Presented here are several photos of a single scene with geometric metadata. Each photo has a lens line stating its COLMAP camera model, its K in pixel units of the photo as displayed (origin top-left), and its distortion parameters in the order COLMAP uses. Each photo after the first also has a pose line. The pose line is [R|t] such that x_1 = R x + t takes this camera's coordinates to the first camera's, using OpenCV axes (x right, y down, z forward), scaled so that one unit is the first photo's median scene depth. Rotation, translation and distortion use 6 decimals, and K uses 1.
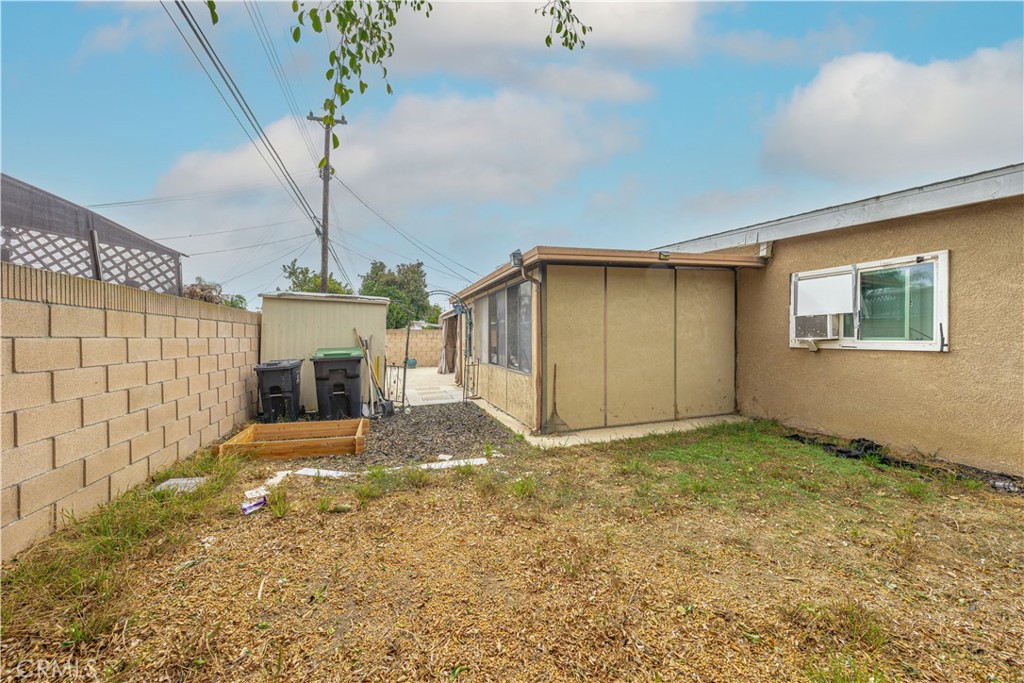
lens RADIAL K [[350.2, 0, 512.7], [0, 350.2, 341.1], [0, 0, 1]] dist [-0.002319, 0.000113]
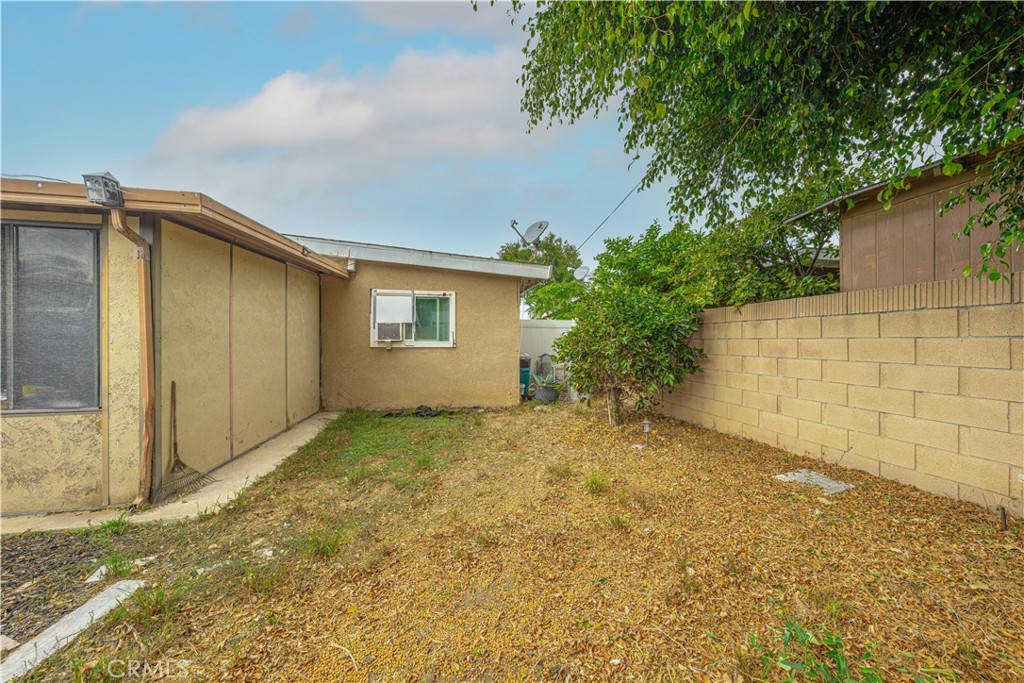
lens RADIAL K [[350.2, 0, 519.8], [0, 350.2, 337.9], [0, 0, 1]] dist [-0.002319, 0.000113]
pose [[0.152297, 0.005028, 0.988322, -0.414911], [0.009894, 0.999929, -0.006612, -0.002342], [-0.988285, 0.010785, 0.152236, 0.309544]]
